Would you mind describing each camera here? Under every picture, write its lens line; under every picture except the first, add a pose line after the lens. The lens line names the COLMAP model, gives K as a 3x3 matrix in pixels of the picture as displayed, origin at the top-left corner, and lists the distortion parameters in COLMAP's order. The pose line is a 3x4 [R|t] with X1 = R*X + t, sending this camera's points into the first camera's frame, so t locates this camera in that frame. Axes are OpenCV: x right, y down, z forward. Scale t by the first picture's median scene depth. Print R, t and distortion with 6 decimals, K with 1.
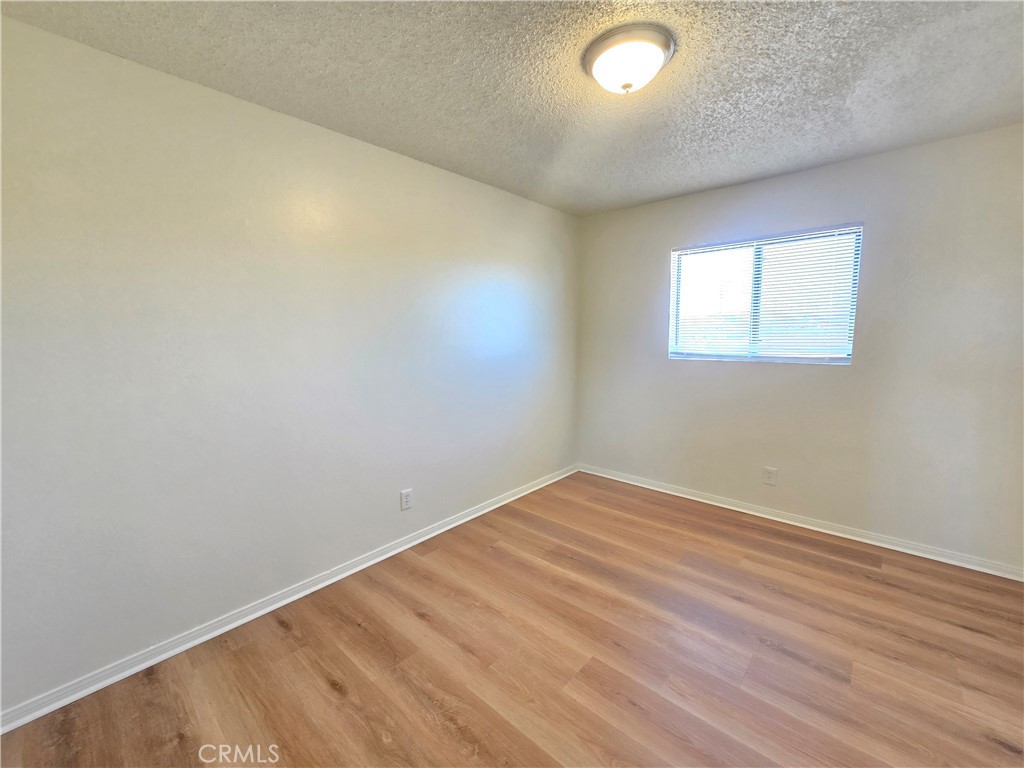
lens RADIAL K [[419.3, 0, 512.0], [0, 419.3, 384.0], [0, 0, 1]] dist [-0.001927, -0.000480]
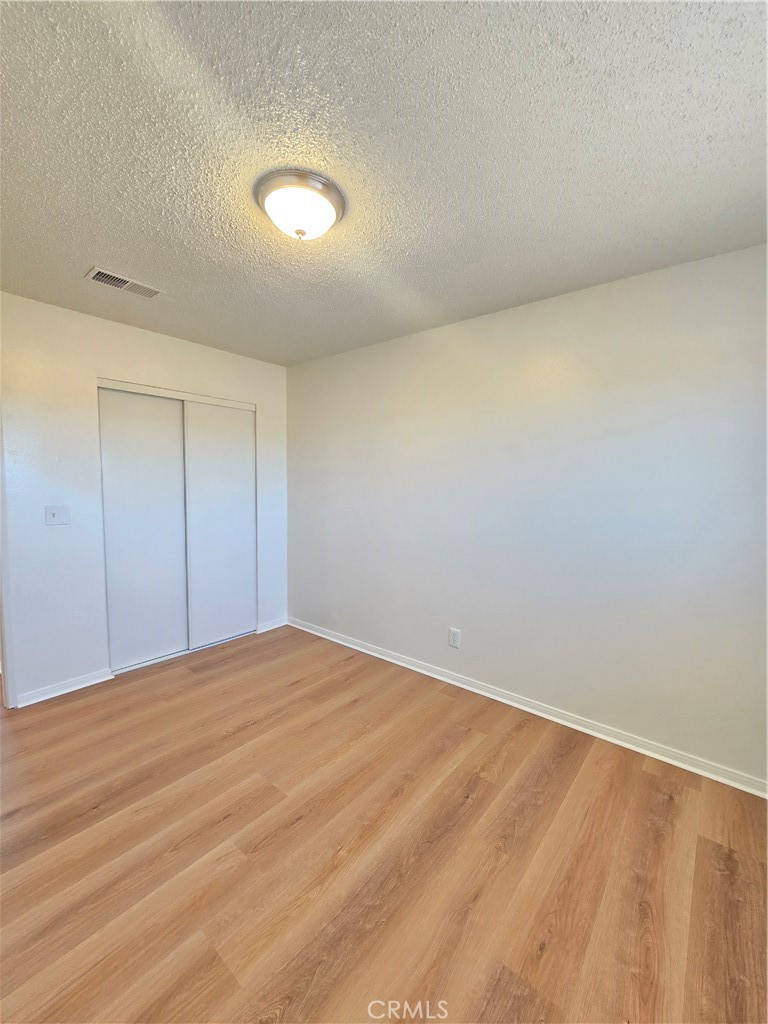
lens RADIAL K [[419.3, 0, 389.7], [0, 419.3, 508.7], [0, 0, 1]] dist [-0.001927, -0.000480]
pose [[0.048318, 0.075433, -0.995980, 0.854651], [-0.140078, 0.987801, 0.068018, -0.111824], [0.988961, 0.136229, 0.058295, 0.792292]]
